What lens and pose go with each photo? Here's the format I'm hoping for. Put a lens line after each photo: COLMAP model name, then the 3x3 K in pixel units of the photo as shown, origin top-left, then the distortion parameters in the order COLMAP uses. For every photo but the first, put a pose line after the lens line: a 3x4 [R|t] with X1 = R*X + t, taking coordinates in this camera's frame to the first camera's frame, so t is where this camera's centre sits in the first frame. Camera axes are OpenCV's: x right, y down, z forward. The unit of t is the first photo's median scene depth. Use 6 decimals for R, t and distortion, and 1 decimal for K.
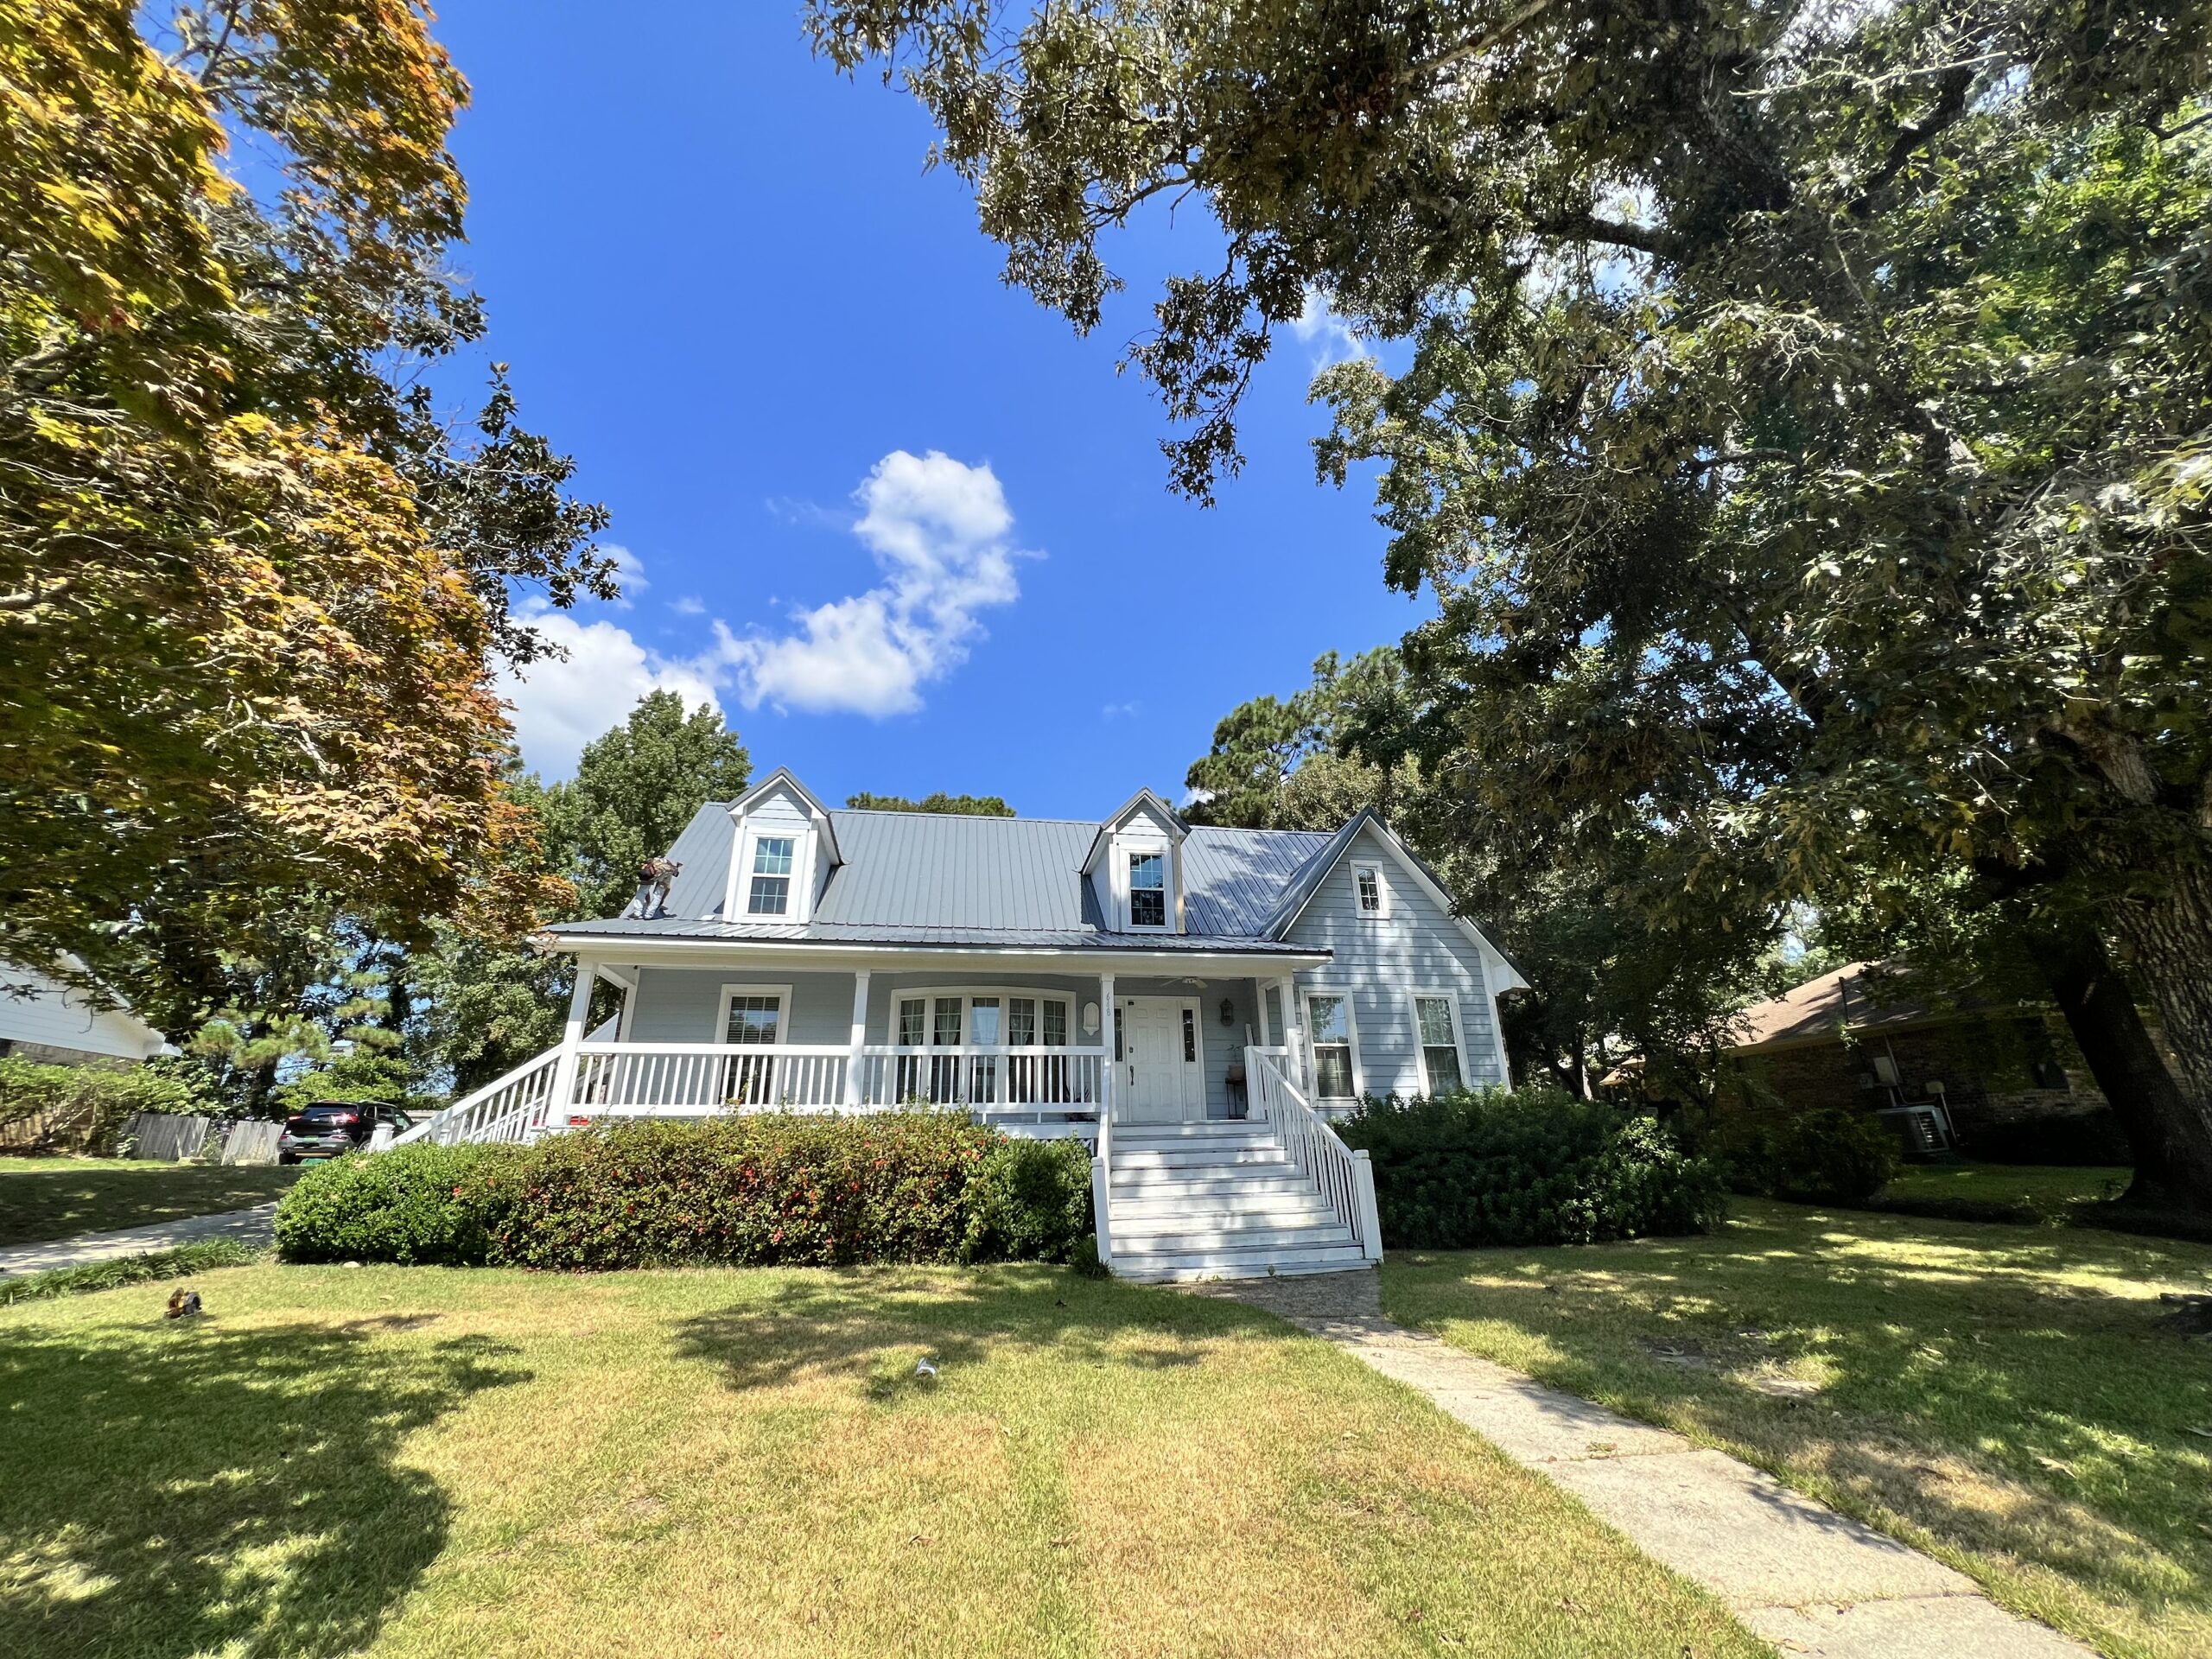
lens RADIAL K [[879.0, 0, 1093.6], [0, 879.0, 825.2], [0, 0, 1]] dist [-0.001771, -0.000481]
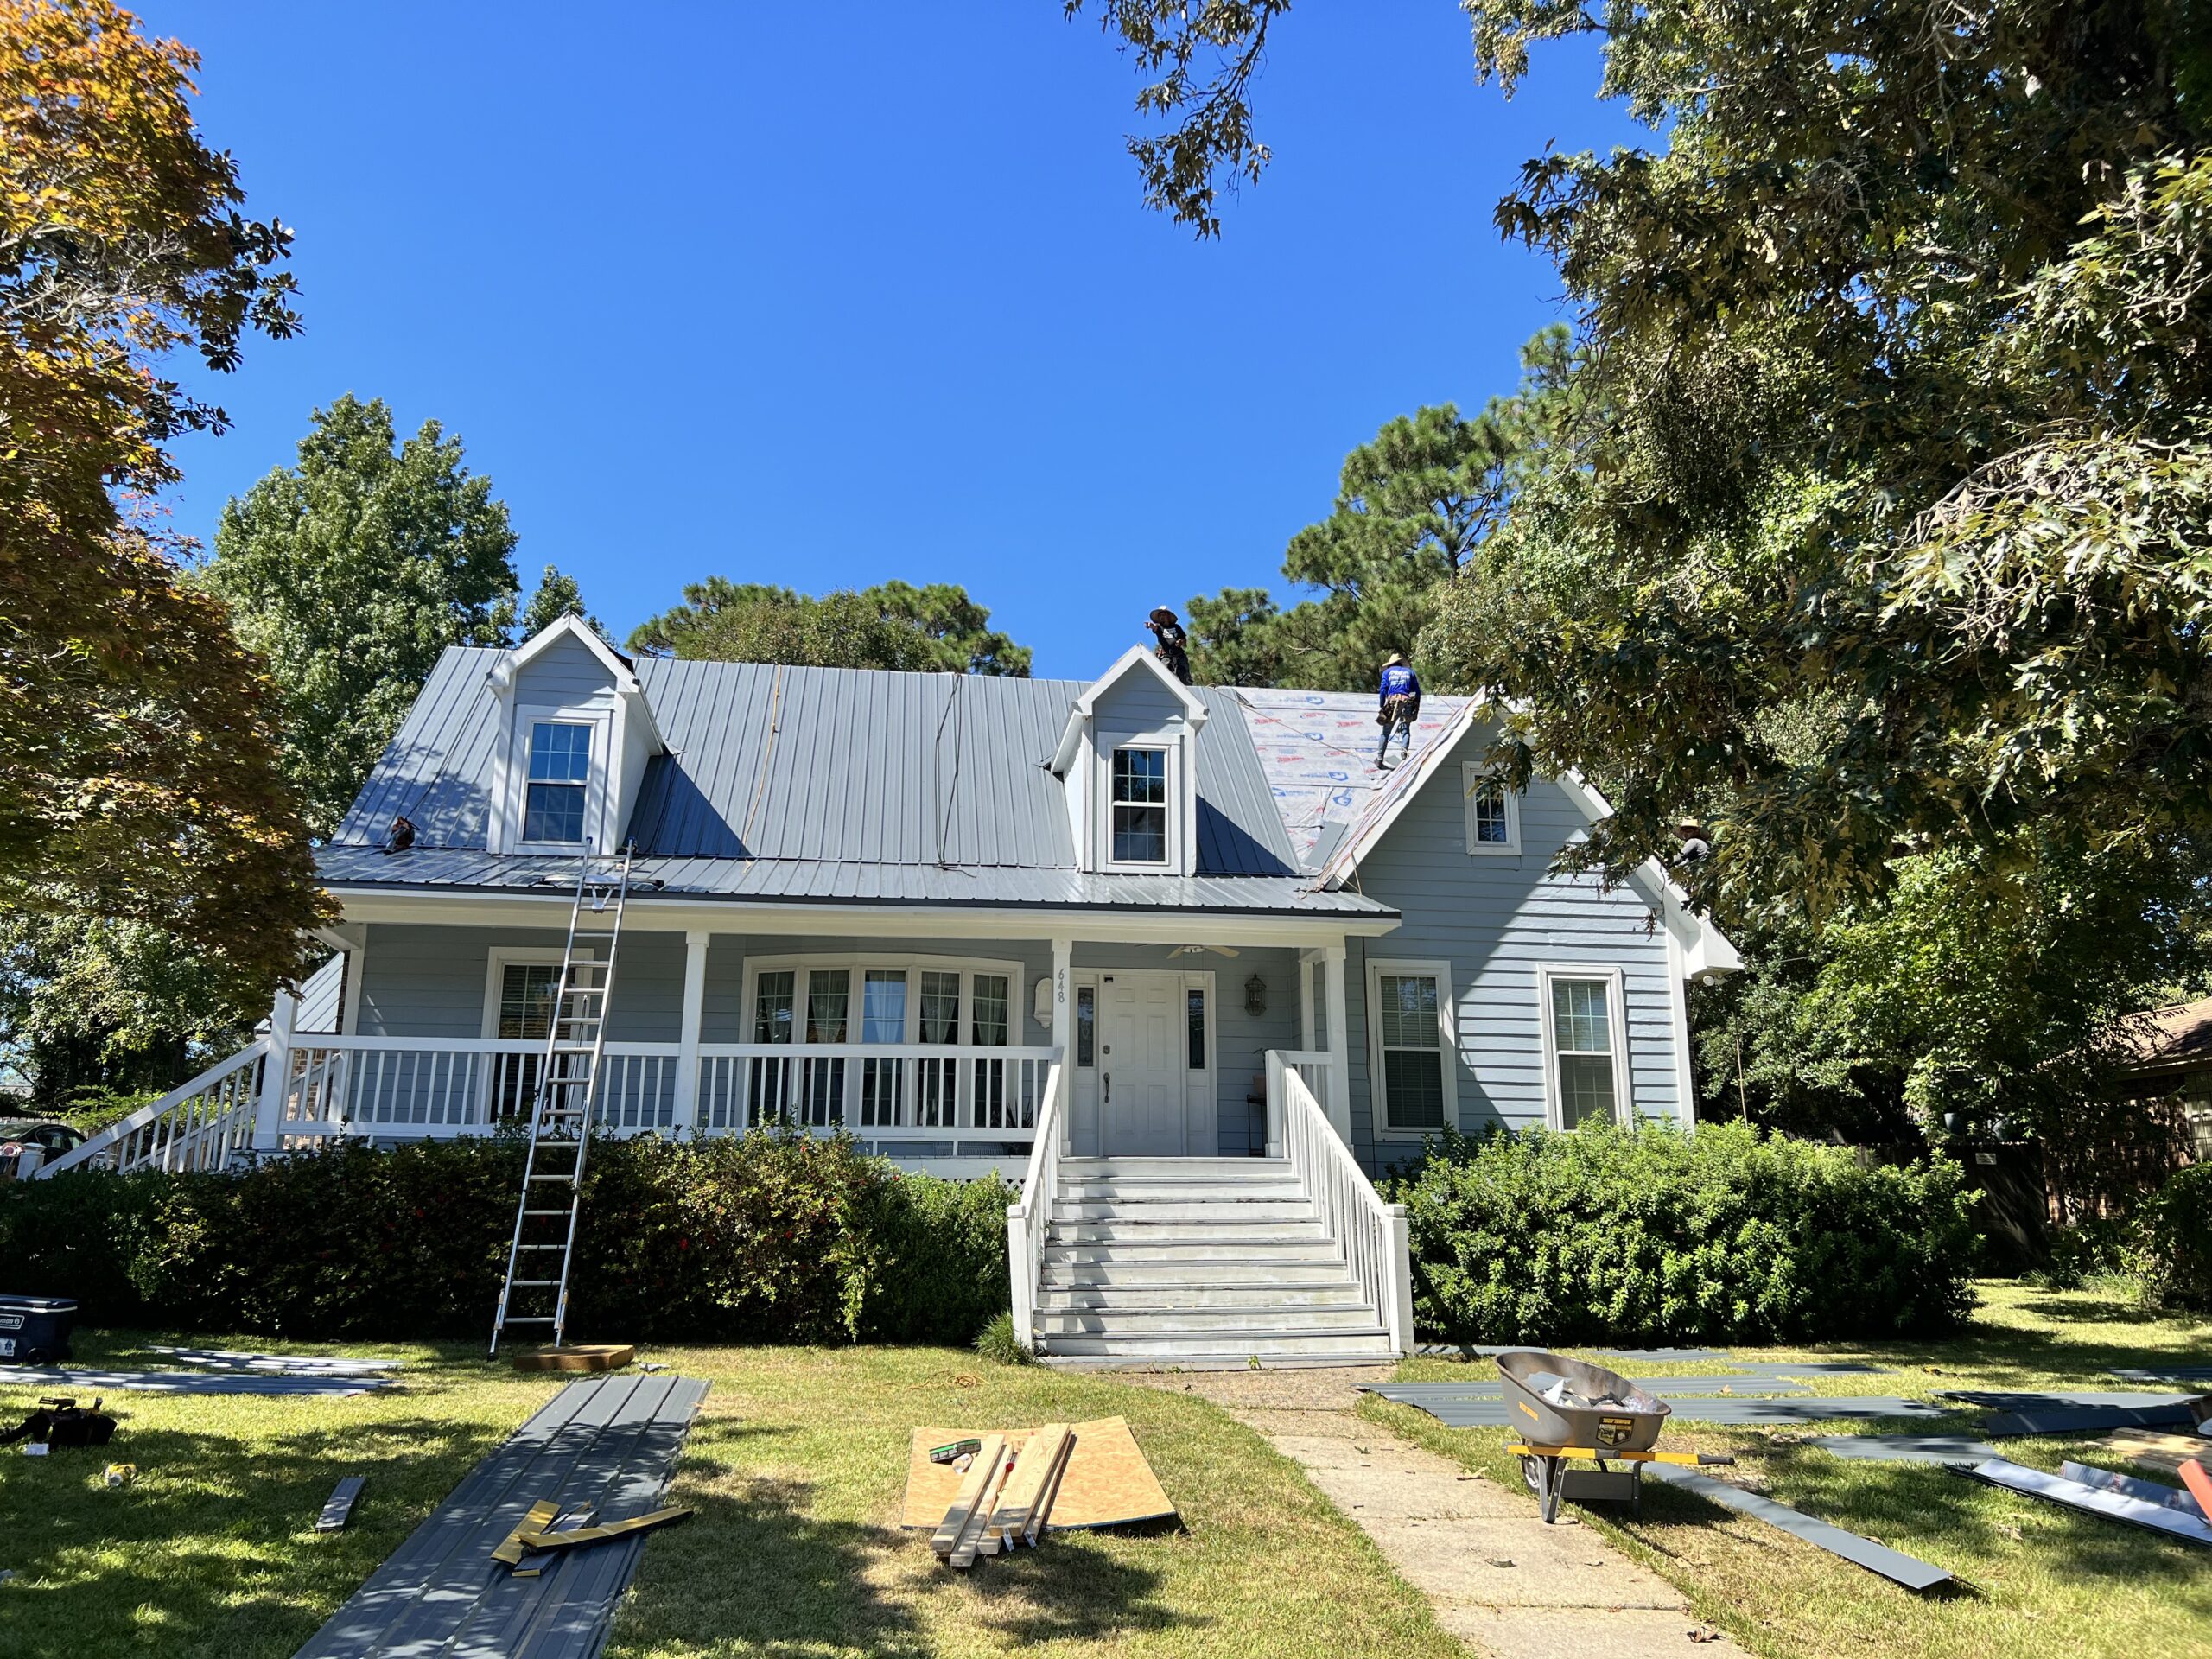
lens RADIAL K [[1636.3, 0, 1106.0], [0, 1636.3, 829.5], [0, 0, 1]] dist [-0.003551, -0.000099]
pose [[0.999483, 0.010214, -0.030492, 0.081037], [-0.006319, 0.992112, 0.125197, -0.066674], [0.031530, -0.124939, 0.991663, -0.204586]]
